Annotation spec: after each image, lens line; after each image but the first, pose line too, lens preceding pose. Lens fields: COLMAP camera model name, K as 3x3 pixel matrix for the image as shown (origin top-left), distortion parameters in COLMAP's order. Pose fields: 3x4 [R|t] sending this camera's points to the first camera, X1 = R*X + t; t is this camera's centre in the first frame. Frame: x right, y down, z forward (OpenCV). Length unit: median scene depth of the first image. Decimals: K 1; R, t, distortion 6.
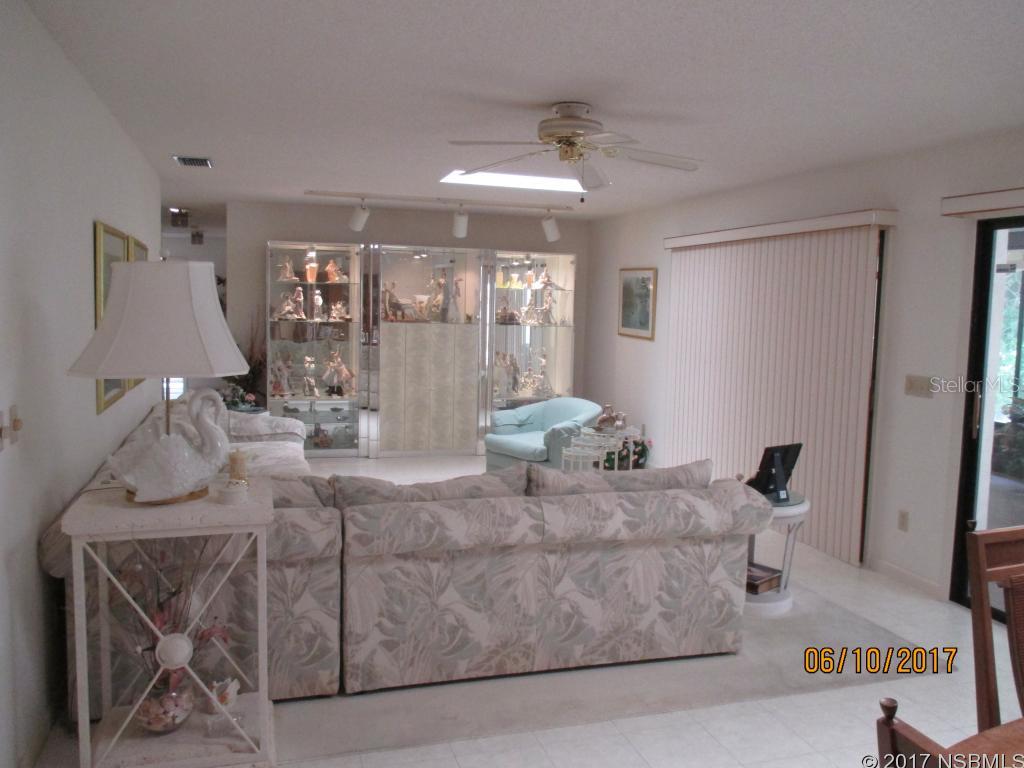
lens RADIAL K [[859.5, 0, 490.0], [0, 859.5, 366.7], [0, 0, 1]] dist [-0.017017, 0.031799]
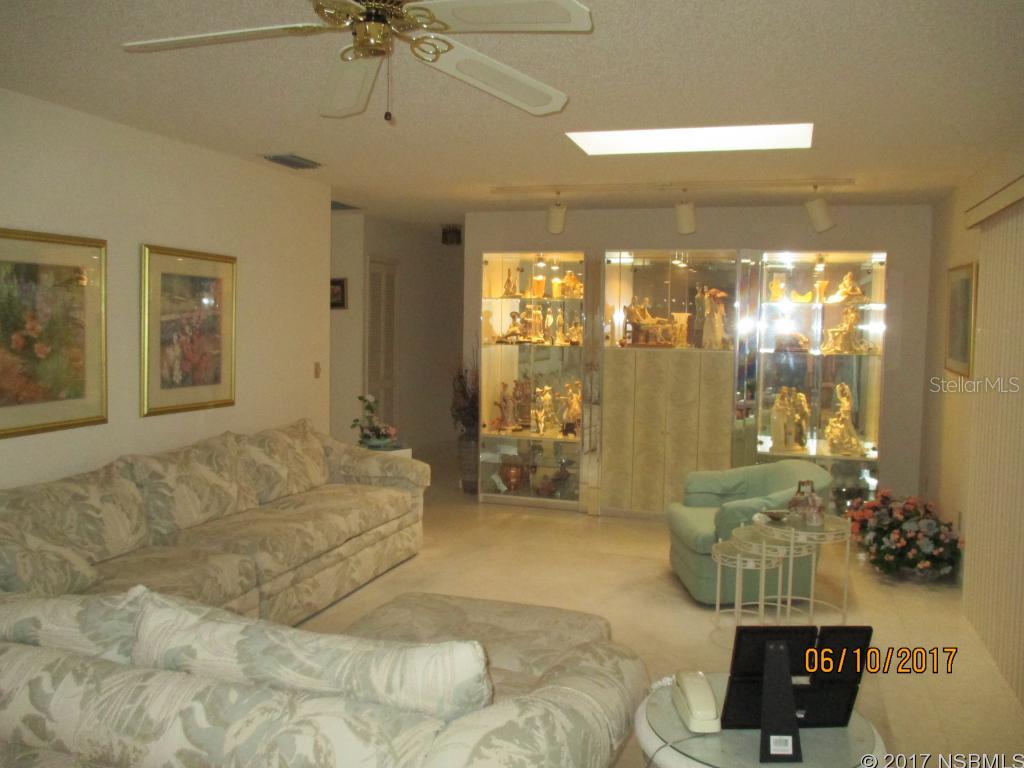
lens RADIAL K [[859.5, 0, 514.3], [0, 859.5, 384.8], [0, 0, 1]] dist [-0.017017, 0.031799]
pose [[0.846647, 0.035187, -0.530990, 0.224824], [-0.041345, 0.999145, 0.000287, -0.012697], [0.530547, 0.021711, 0.847378, 0.275747]]
